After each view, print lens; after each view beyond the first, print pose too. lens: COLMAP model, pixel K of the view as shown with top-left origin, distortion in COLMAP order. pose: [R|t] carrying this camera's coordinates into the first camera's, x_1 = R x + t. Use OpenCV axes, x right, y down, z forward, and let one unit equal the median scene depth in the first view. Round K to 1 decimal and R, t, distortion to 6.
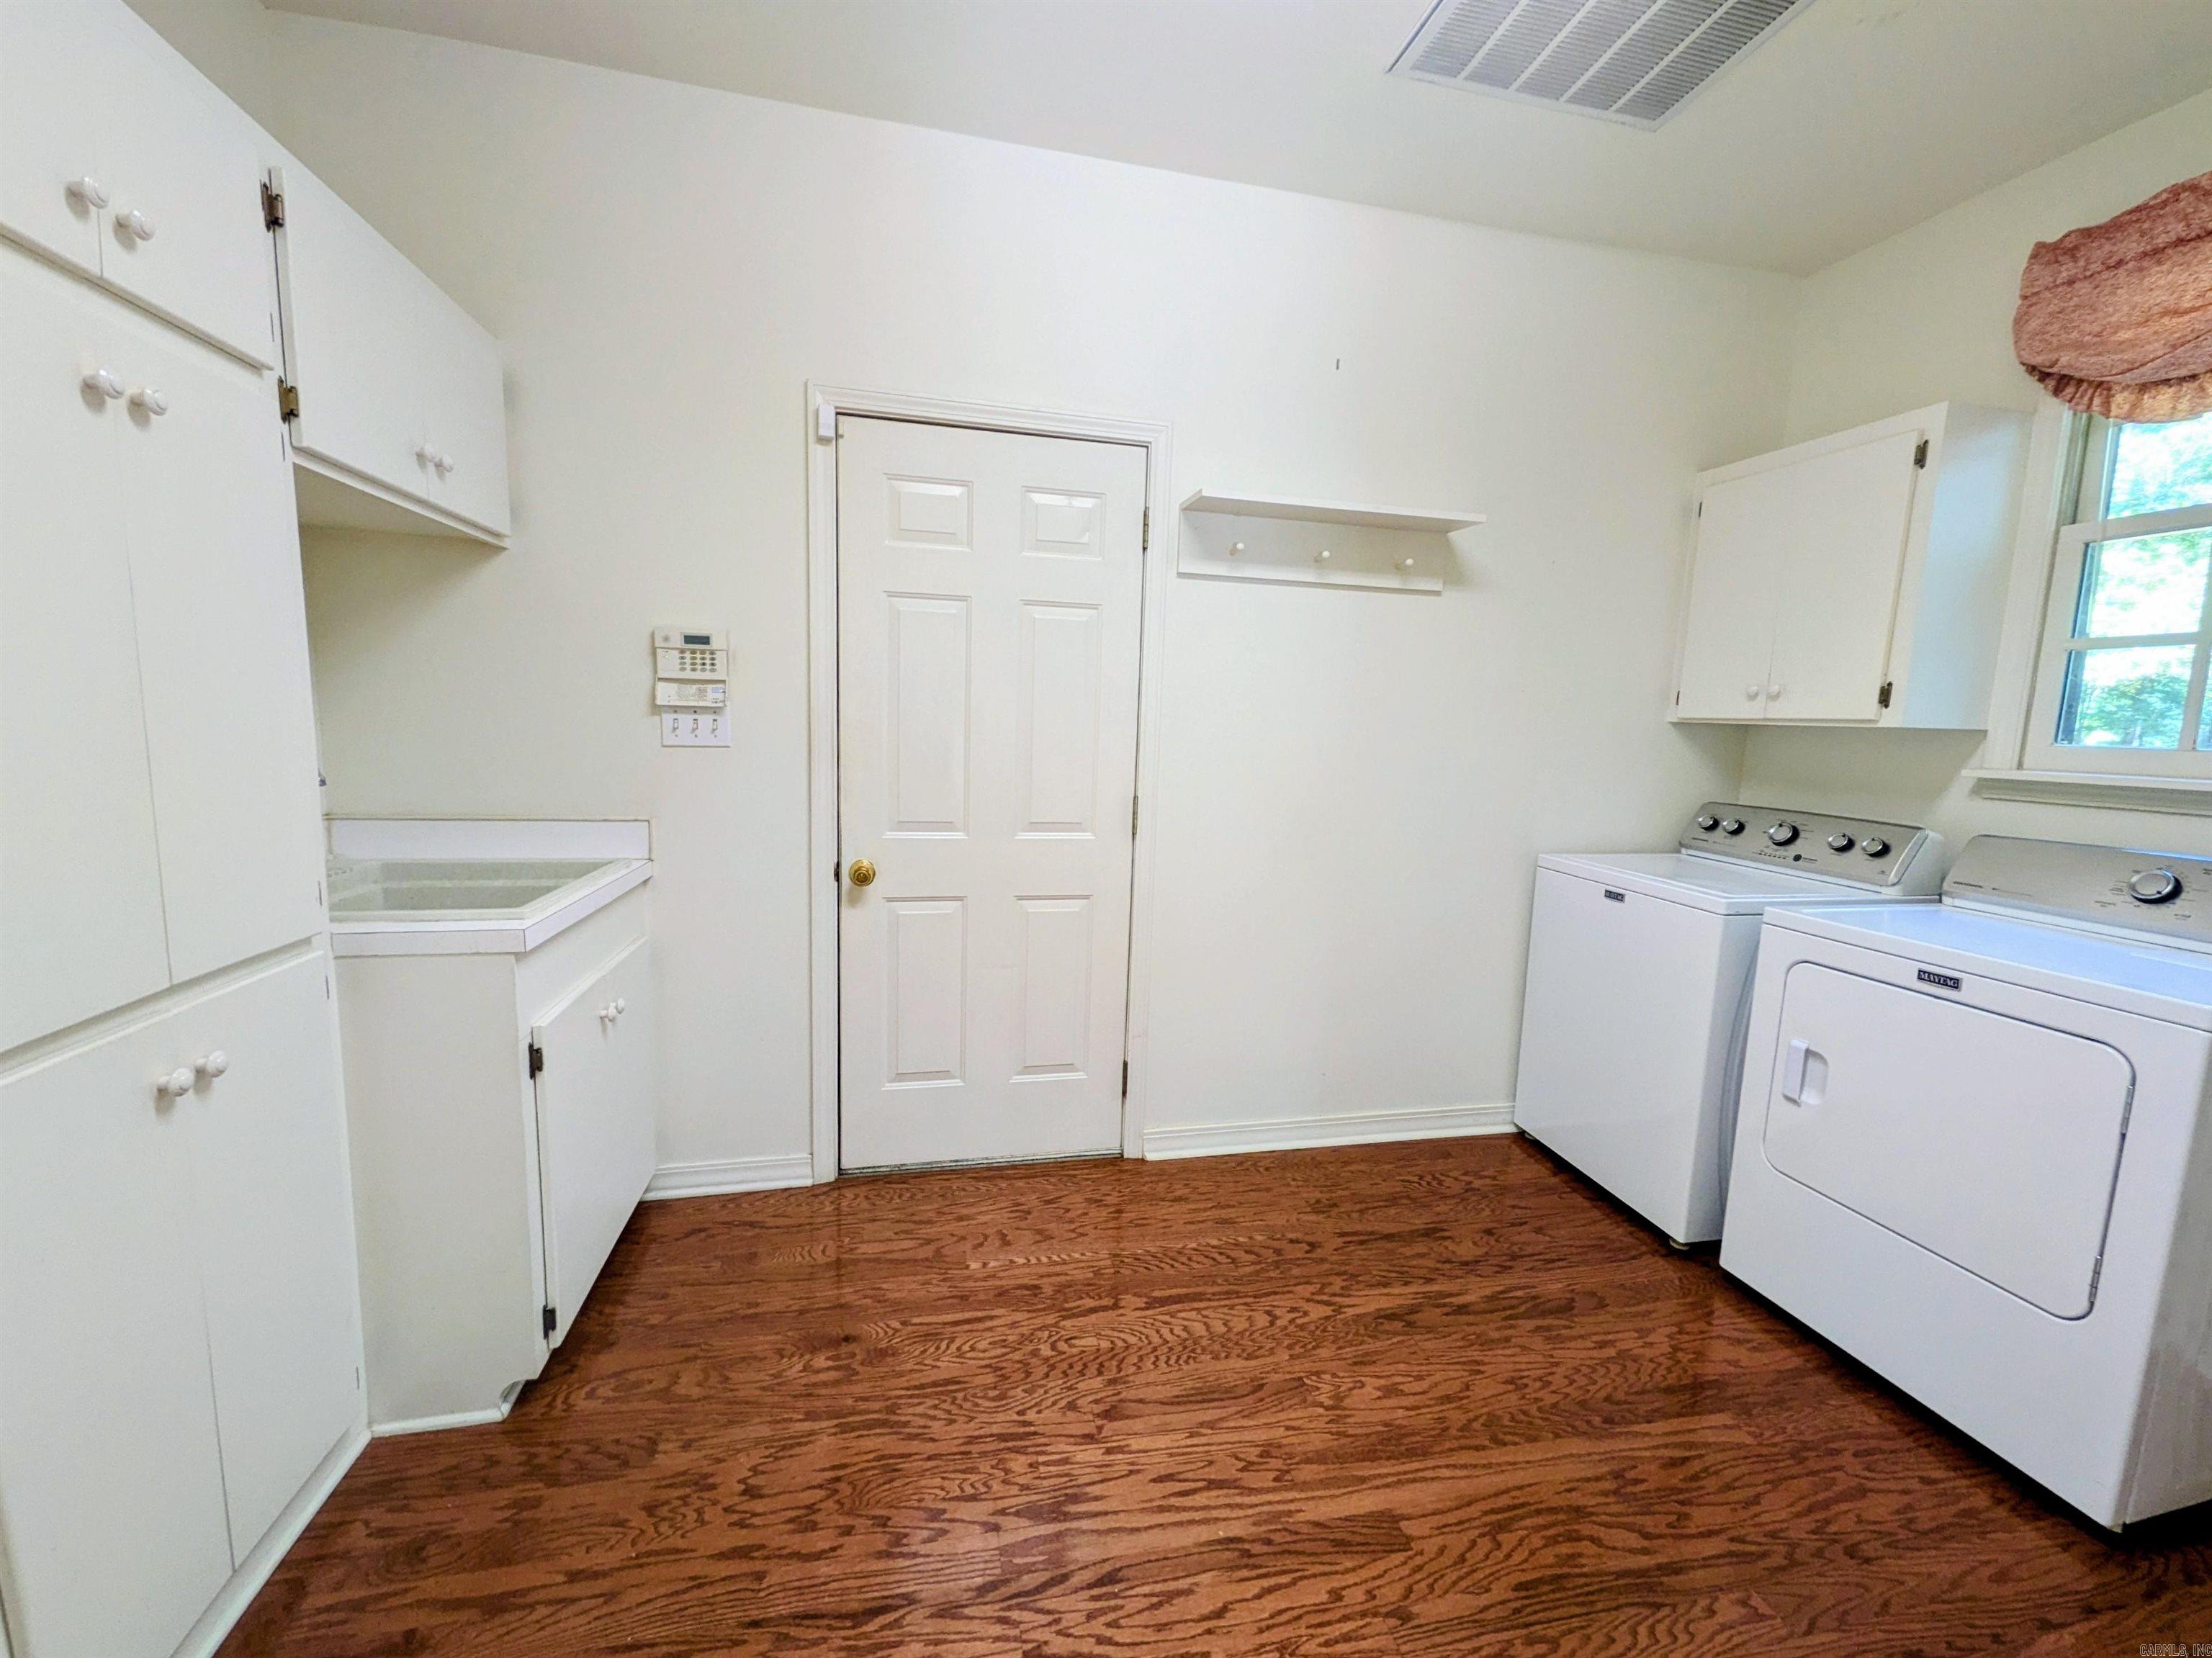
lens RADIAL K [[865.5, 0, 1115.3], [0, 865.5, 826.1], [0, 0, 1]] dist [0.002112, 0.000221]
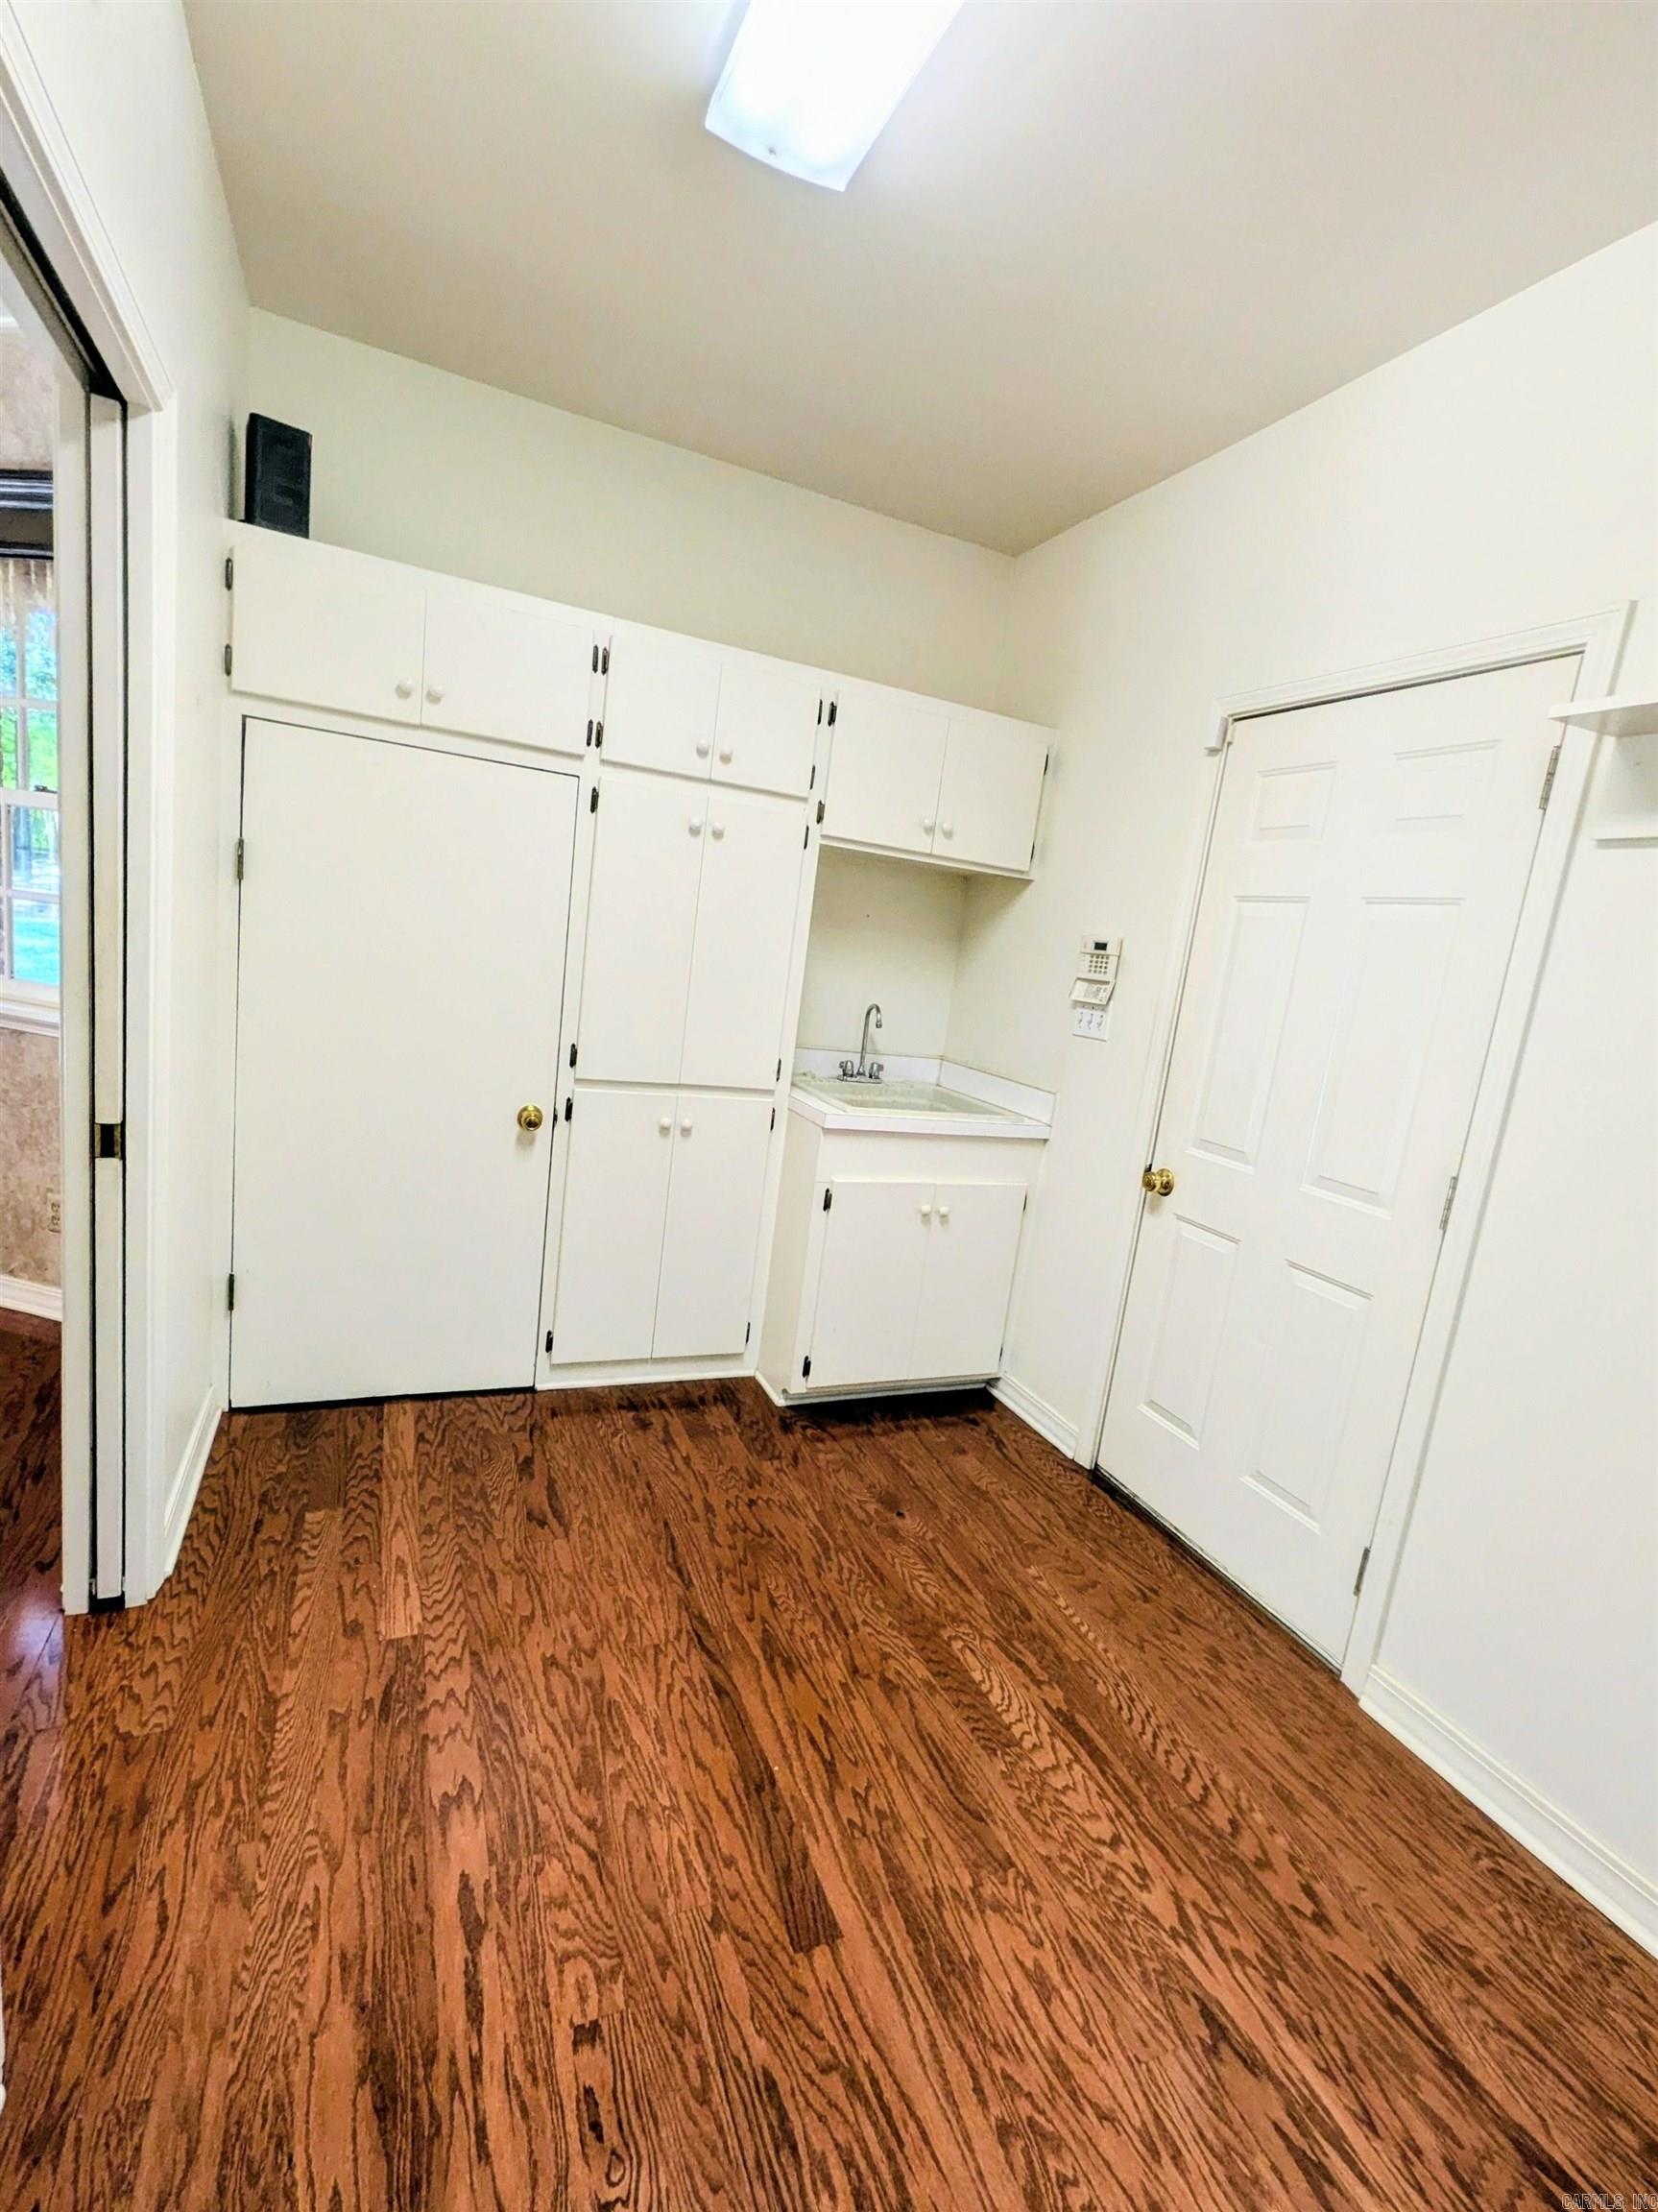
lens RADIAL K [[954.9, 0, 829.0], [0, 954.9, 1106.0], [0, 0, 1]] dist [0.001908, 0.000368]
pose [[0.214156, 0.157830, -0.963964, 0.957348], [-0.234038, 0.966406, 0.106235, -0.080394], [0.948348, 0.202854, 0.243900, 0.526075]]
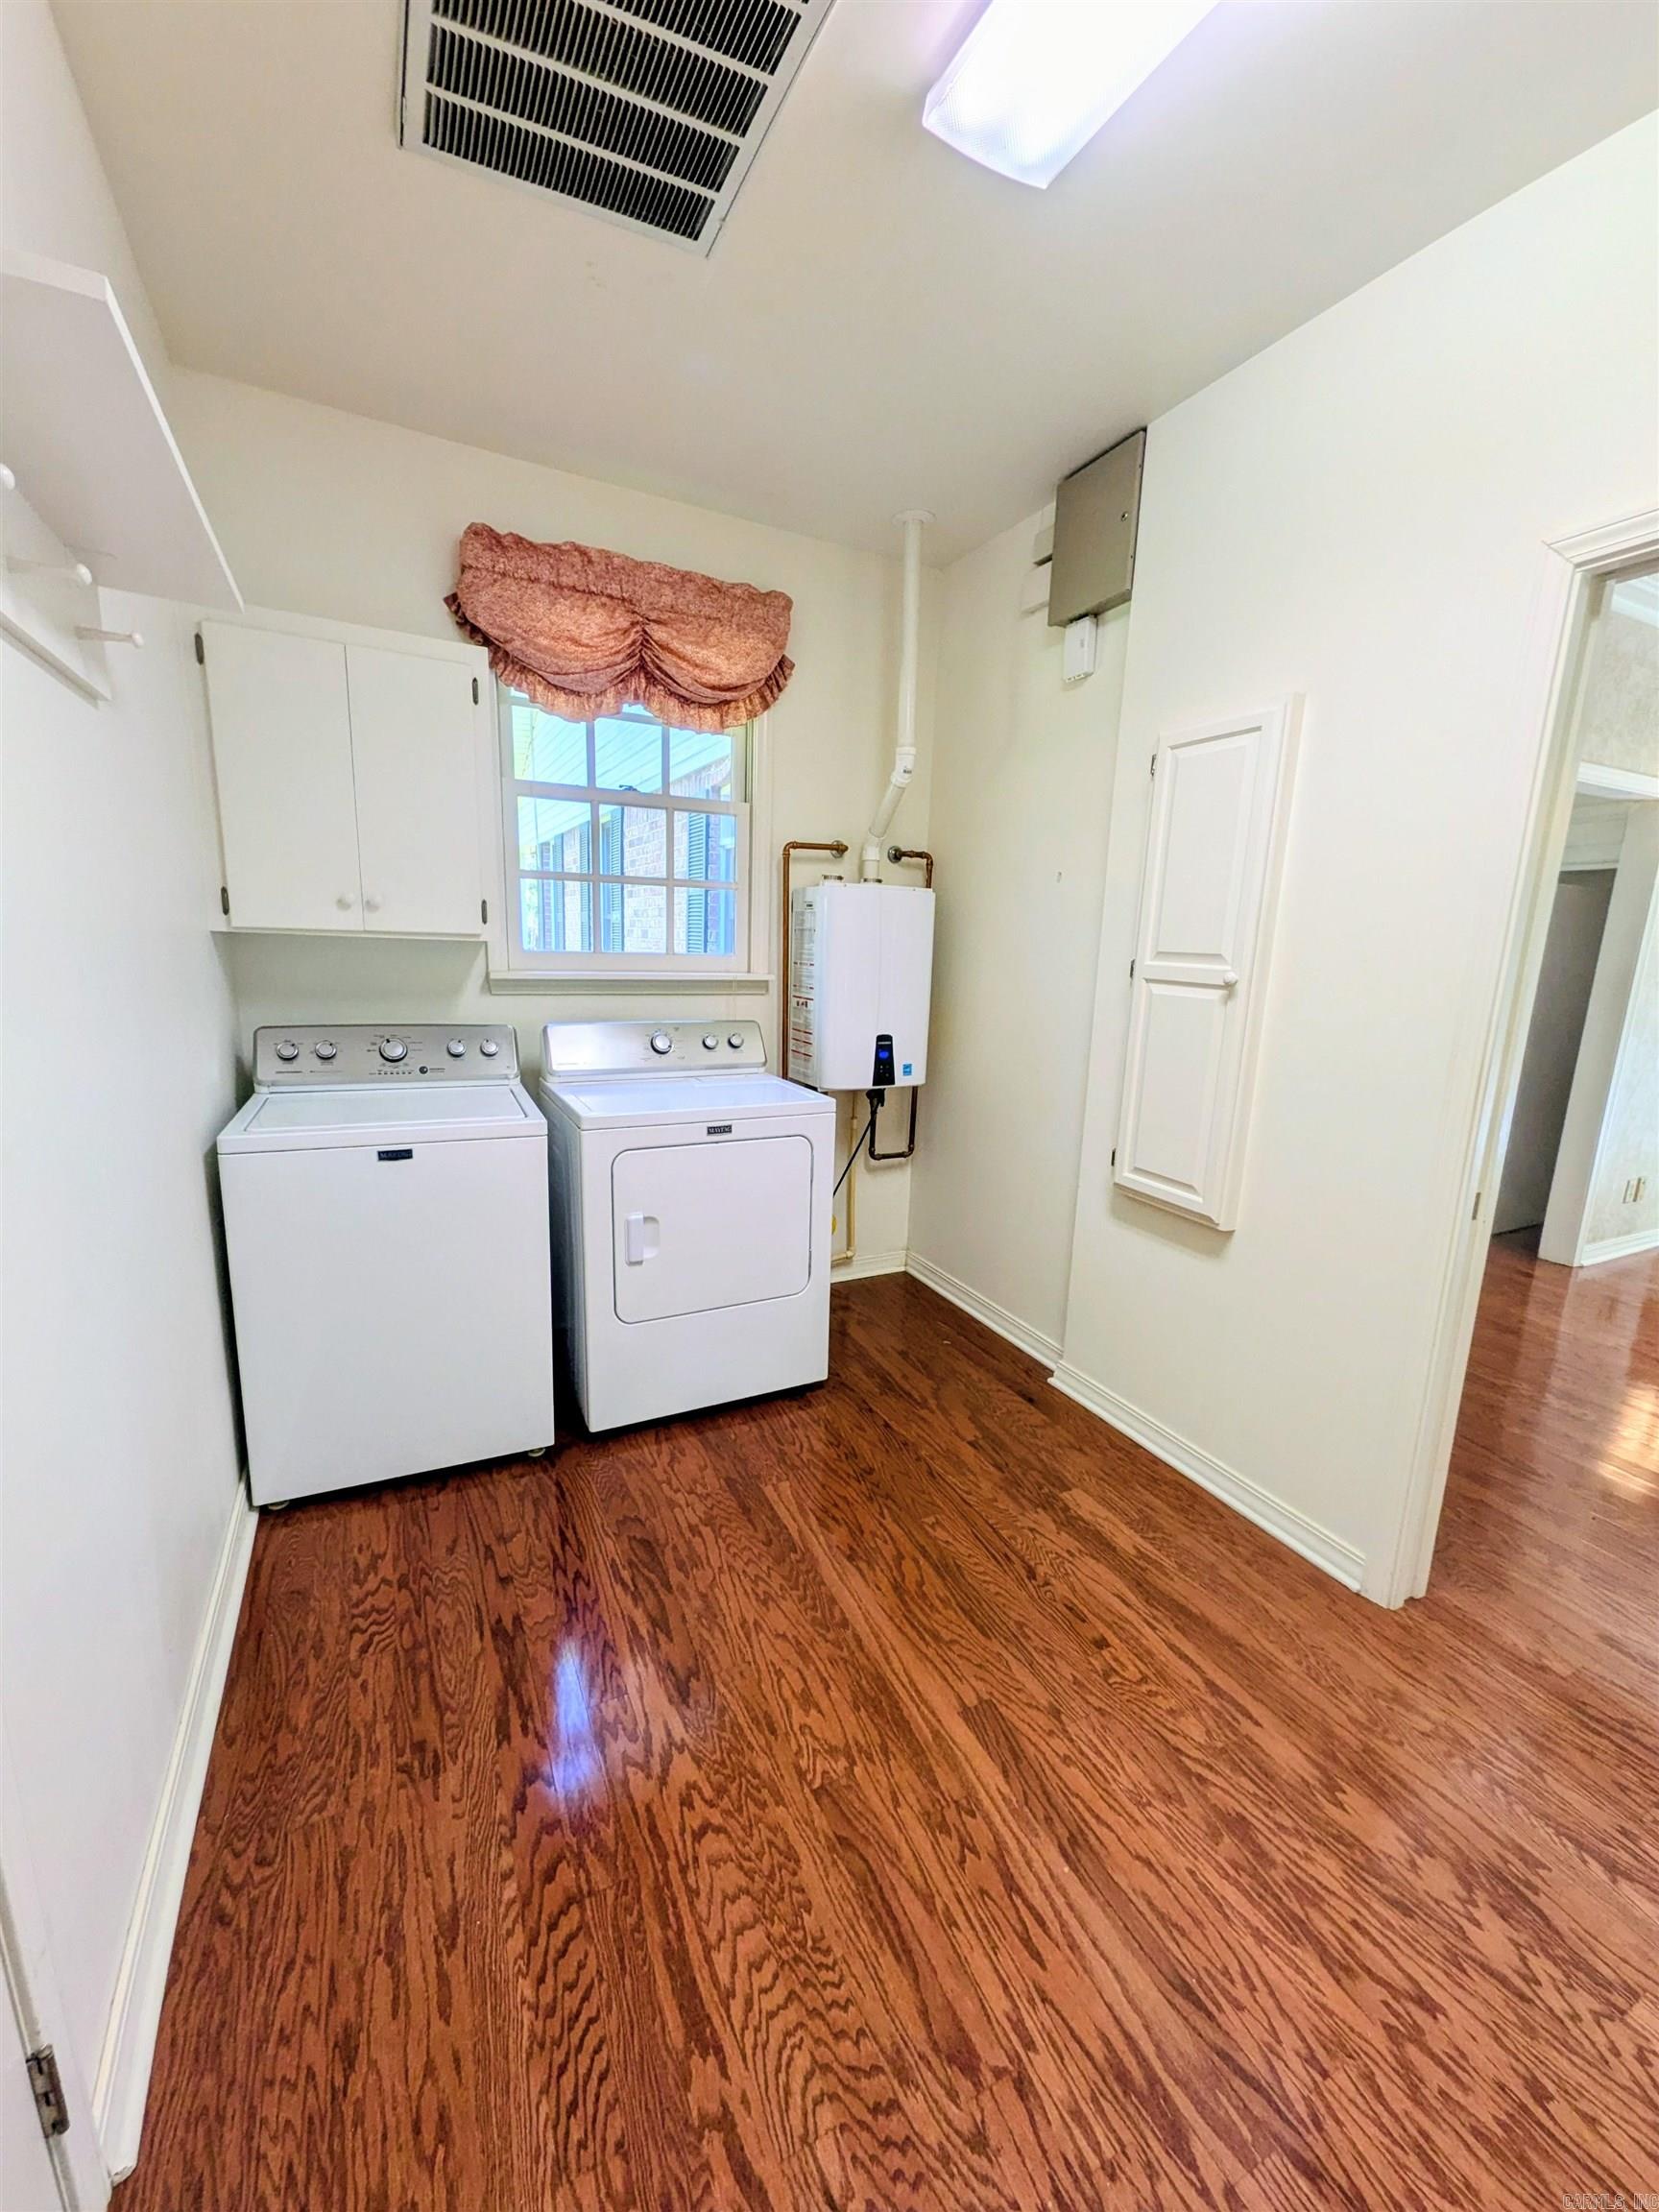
lens RADIAL K [[877.2, 0, 784.1], [0, 877.2, 1109.2], [0, 0, 1]] dist [0.030106, -0.011418]
pose [[-0.229888, -0.221753, 0.947616, -0.469646], [0.079910, 0.966106, 0.245466, -0.218734], [-0.969931, 0.132154, -0.204376, 1.186526]]
